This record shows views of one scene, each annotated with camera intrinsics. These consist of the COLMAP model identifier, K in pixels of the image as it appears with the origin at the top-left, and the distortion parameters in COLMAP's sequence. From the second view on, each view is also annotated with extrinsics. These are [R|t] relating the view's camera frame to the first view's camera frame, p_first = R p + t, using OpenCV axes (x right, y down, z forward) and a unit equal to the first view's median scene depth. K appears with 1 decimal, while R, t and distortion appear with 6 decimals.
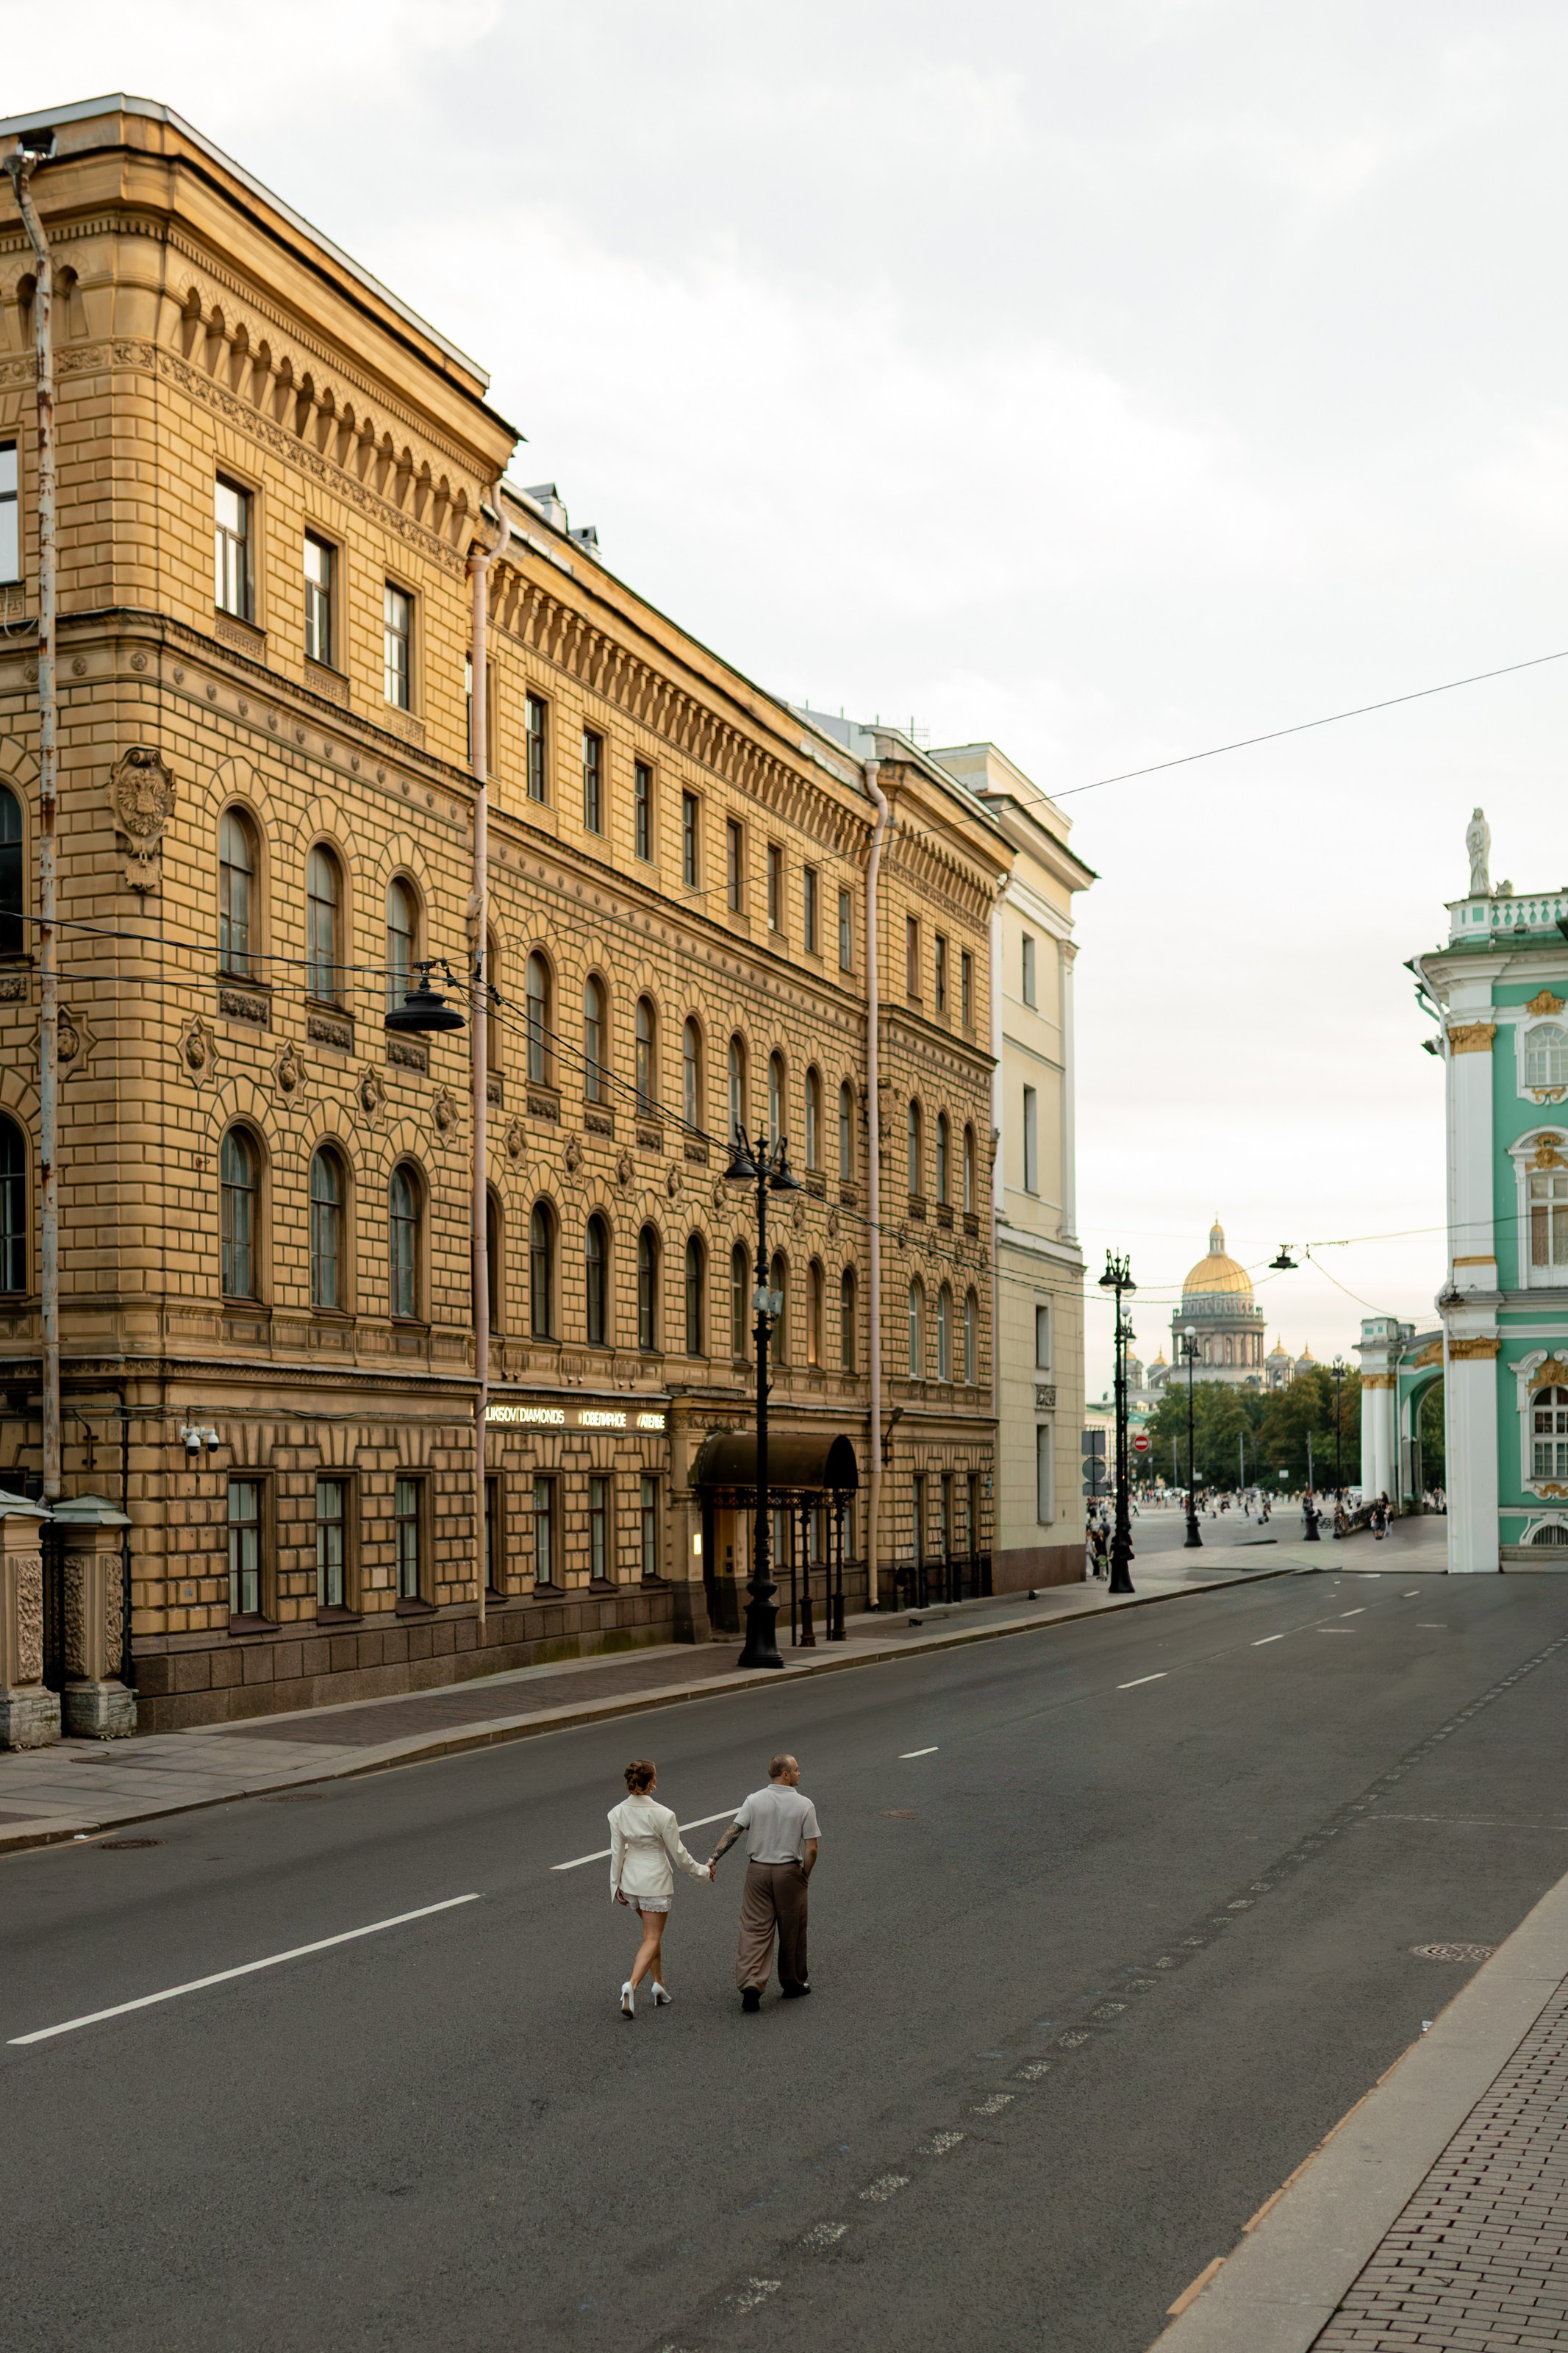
lens RADIAL K [[5681.5, 0, 784.0], [0, 5681.5, 1176.5], [0, 0, 1]] dist [-0.001687, 0.076849]
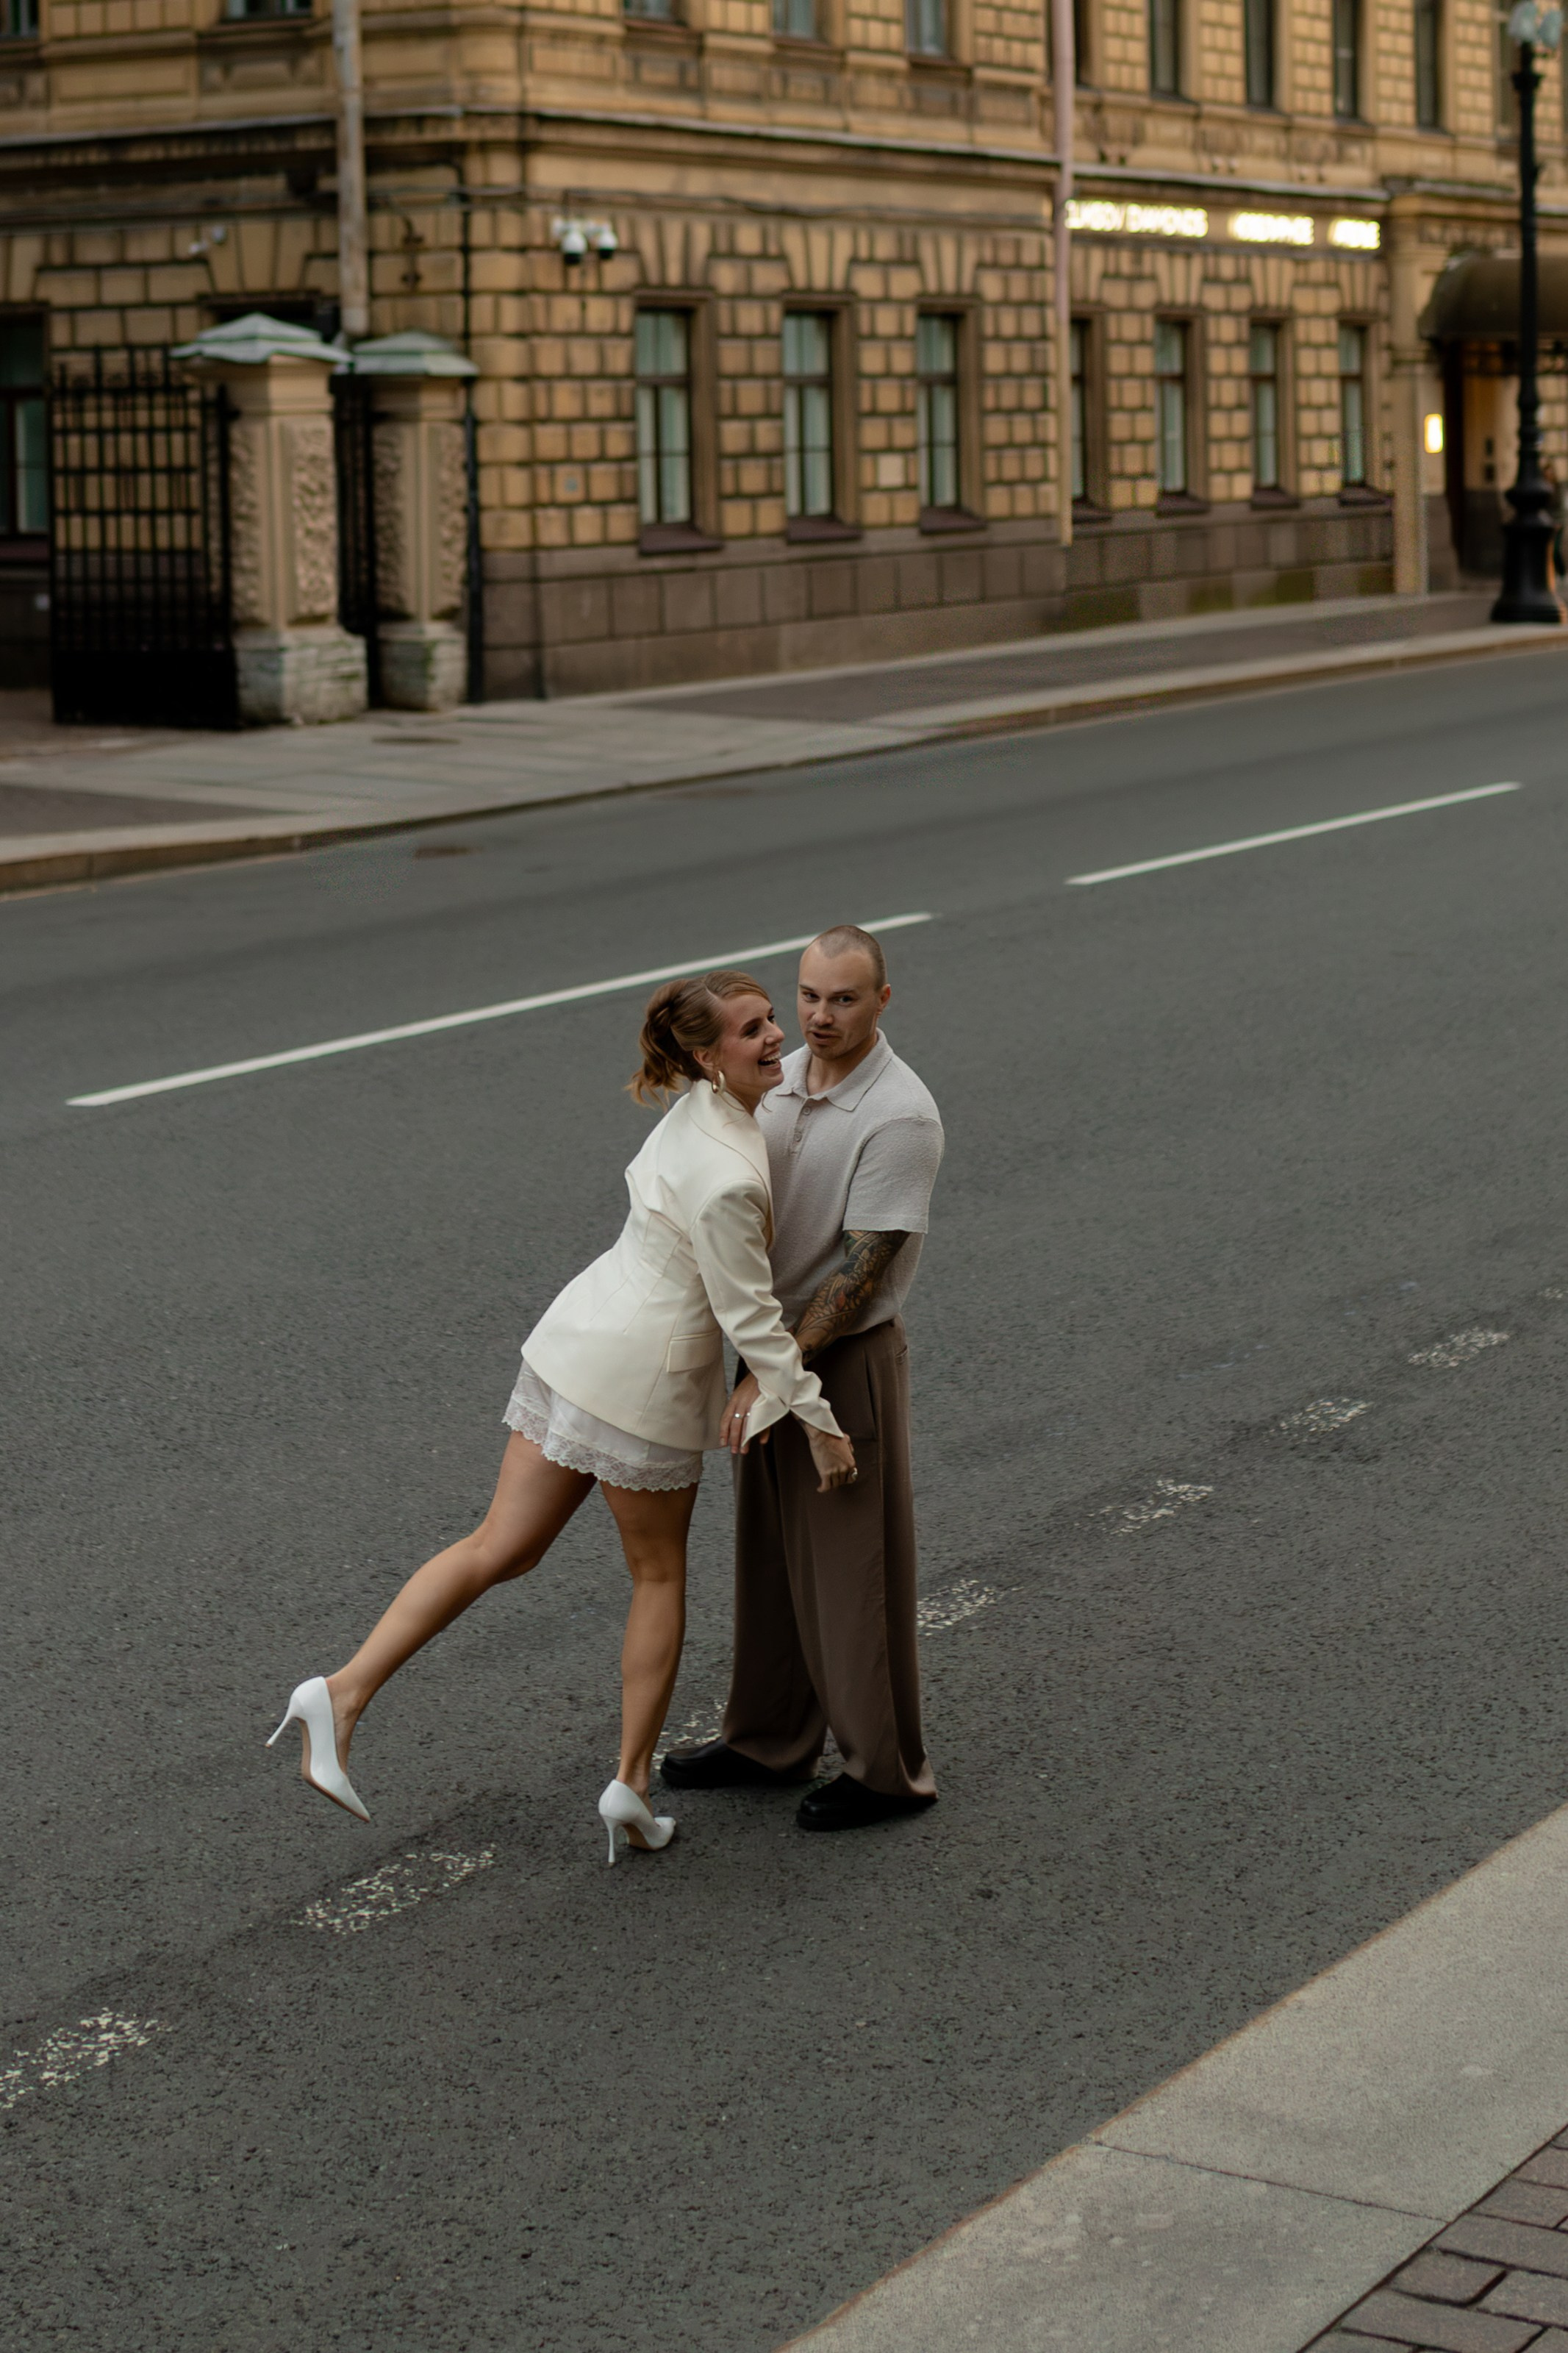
lens RADIAL K [[5681.5, 0, 784.0], [0, 5681.5, 1176.5], [0, 0, 1]] dist [-0.001687, 0.076849]
pose [[0.954939, 0.005698, -0.296747, 0.105696], [0.012757, 0.998104, 0.060215, 0.111508], [0.296527, -0.061287, 0.953056, 0.394566]]
